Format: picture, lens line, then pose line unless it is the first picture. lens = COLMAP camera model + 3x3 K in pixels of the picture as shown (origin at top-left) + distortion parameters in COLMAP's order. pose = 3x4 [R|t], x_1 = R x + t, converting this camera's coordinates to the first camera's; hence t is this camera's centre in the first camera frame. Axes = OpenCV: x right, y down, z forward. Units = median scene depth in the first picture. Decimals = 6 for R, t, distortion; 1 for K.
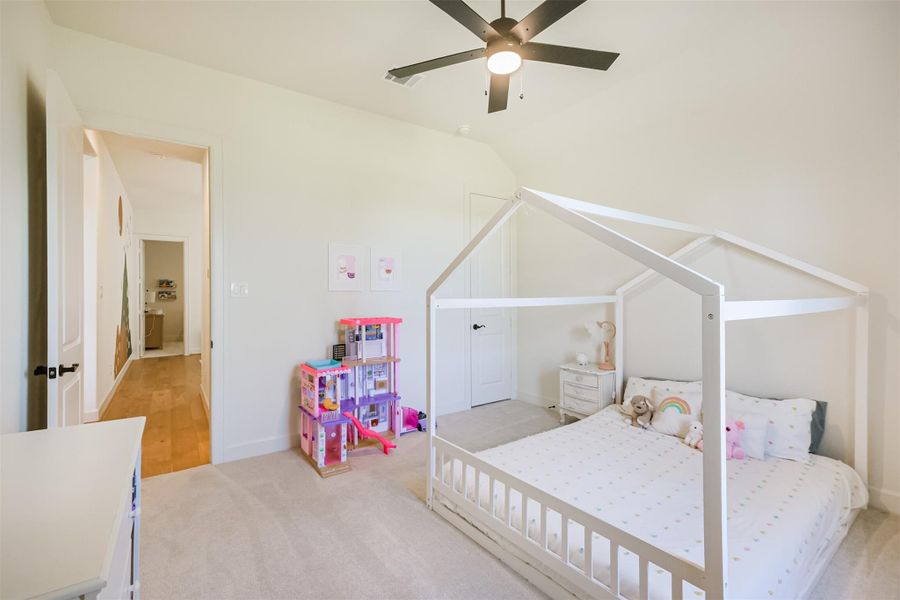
lens RADIAL K [[401.0, 0, 453.4], [0, 401.0, 303.4], [0, 0, 1]] dist [0.001830, 0.000490]
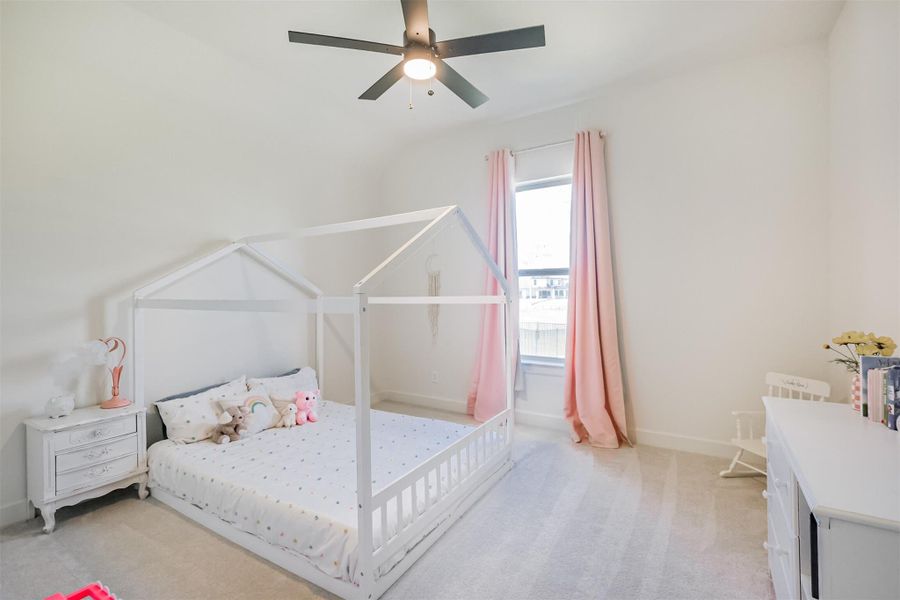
lens RADIAL K [[401.0, 0, 453.4], [0, 401.0, 303.4], [0, 0, 1]] dist [0.001830, 0.000490]
pose [[-0.373365, 0.009770, 0.927633, -0.568258], [0.030460, 0.999534, 0.001733, 0.005003], [-0.927184, 0.028903, -0.373489, 0.860148]]
